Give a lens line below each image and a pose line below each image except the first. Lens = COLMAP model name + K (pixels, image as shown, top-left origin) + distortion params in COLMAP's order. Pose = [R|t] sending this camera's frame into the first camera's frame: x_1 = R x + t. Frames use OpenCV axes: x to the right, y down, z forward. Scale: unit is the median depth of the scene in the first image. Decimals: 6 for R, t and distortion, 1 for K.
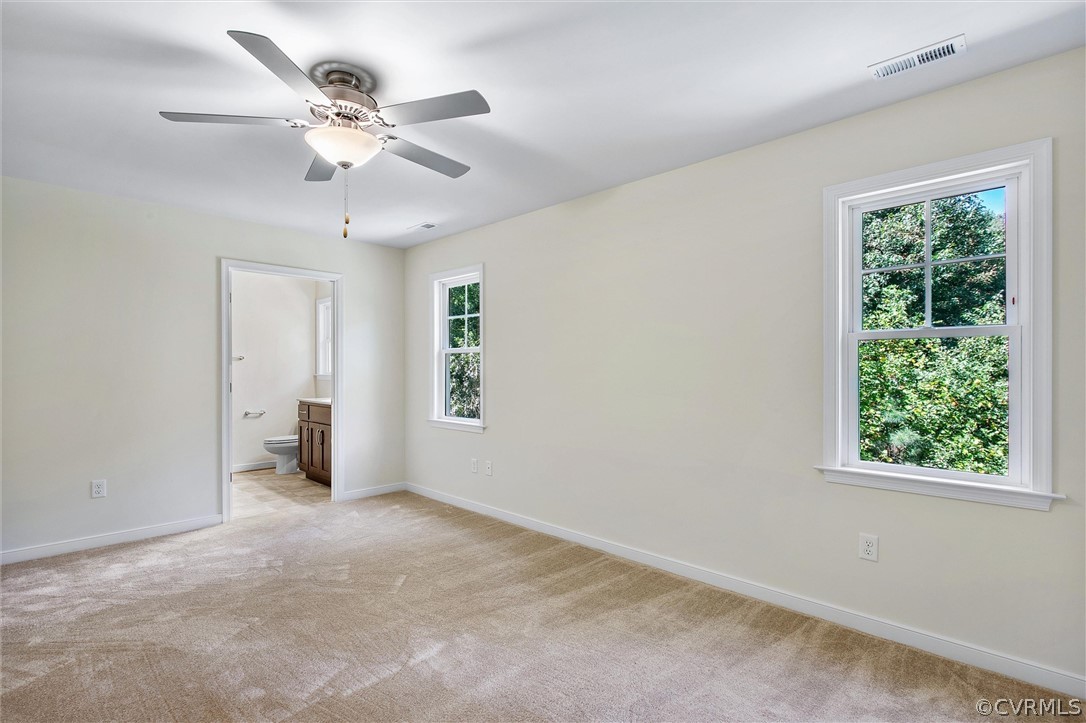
lens RADIAL K [[520.8, 0, 545.9], [0, 520.8, 372.2], [0, 0, 1]] dist [-0.001026, -0.000253]
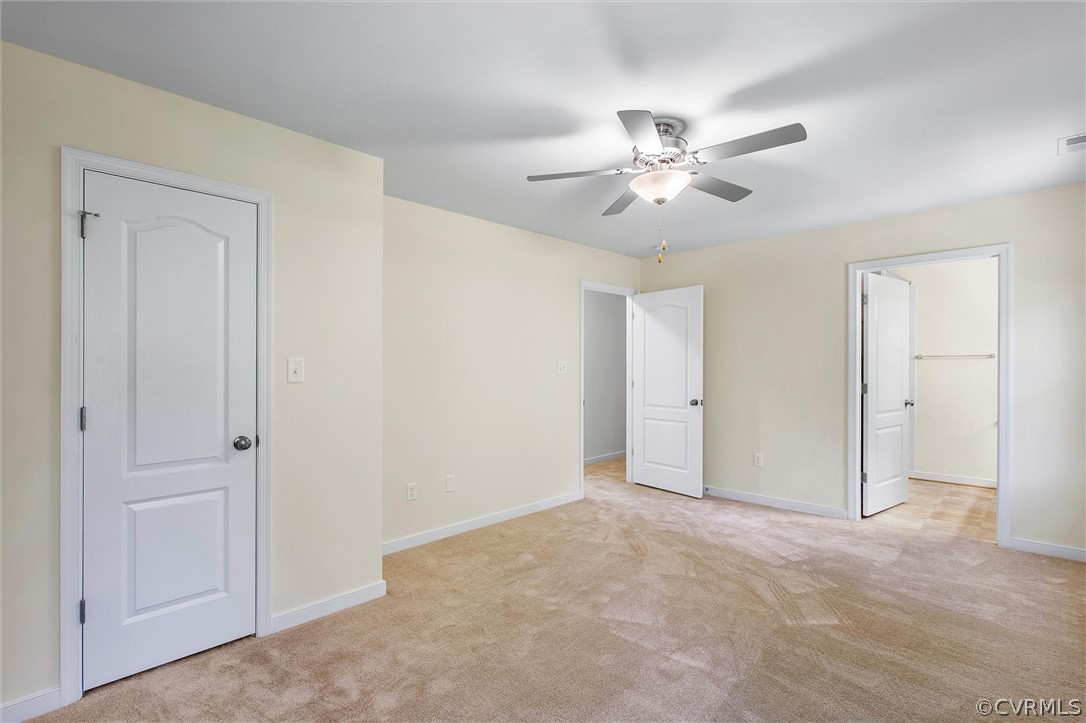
lens RADIAL K [[527.3, 0, 543.0], [0, 527.3, 361.5], [0, 0, 1]] dist [-0.000053, -0.000018]
pose [[-0.009734, -0.007311, -0.999926, 0.566507], [0.001623, 0.999972, -0.007327, -0.022086], [0.999951, -0.001694, -0.009722, 0.520734]]
